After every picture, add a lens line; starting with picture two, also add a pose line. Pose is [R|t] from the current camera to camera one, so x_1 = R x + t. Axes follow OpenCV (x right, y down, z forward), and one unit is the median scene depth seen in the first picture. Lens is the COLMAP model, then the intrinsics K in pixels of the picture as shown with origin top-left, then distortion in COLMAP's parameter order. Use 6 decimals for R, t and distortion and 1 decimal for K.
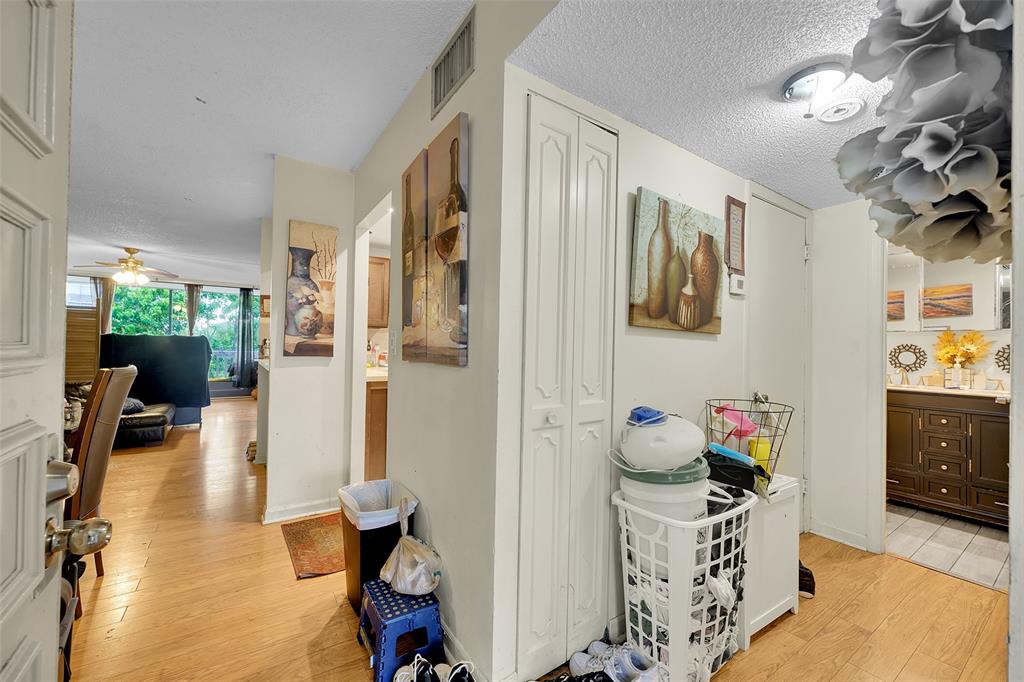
lens RADIAL K [[407.0, 0, 512.8], [0, 407.0, 343.8], [0, 0, 1]] dist [0.001245, 0.000246]
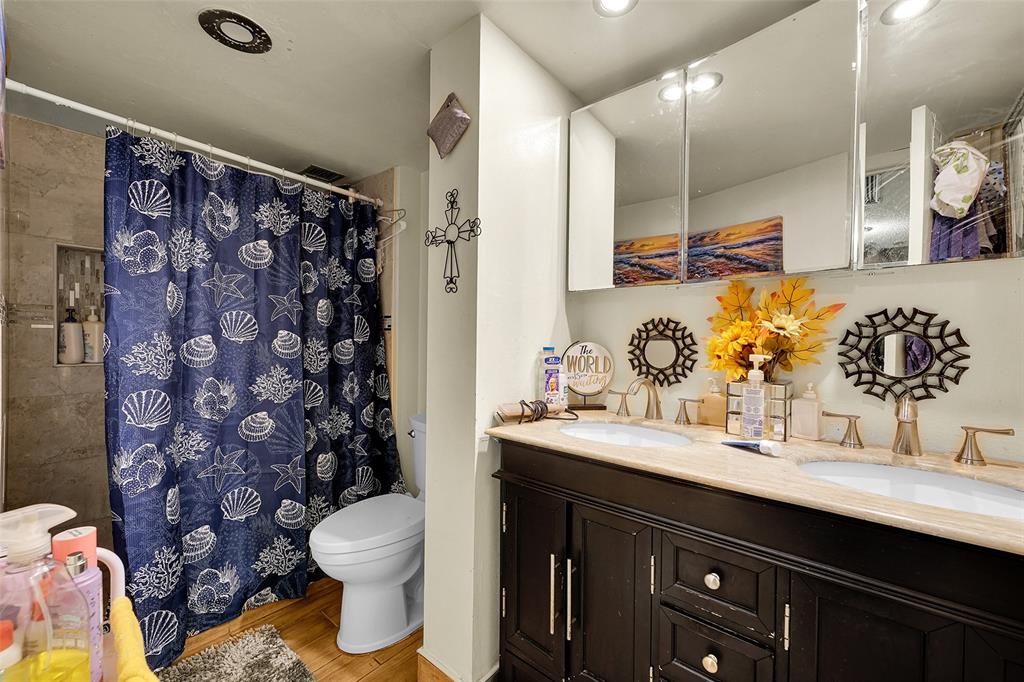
lens RADIAL K [[407.0, 0, 512.8], [0, 407.0, 343.8], [0, 0, 1]] dist [0.001245, 0.000246]
pose [[0.961717, -0.008252, 0.273921, 0.727000], [0.001564, 0.999696, 0.024624, 0.016515], [-0.274041, -0.023252, 0.961437, 0.660467]]
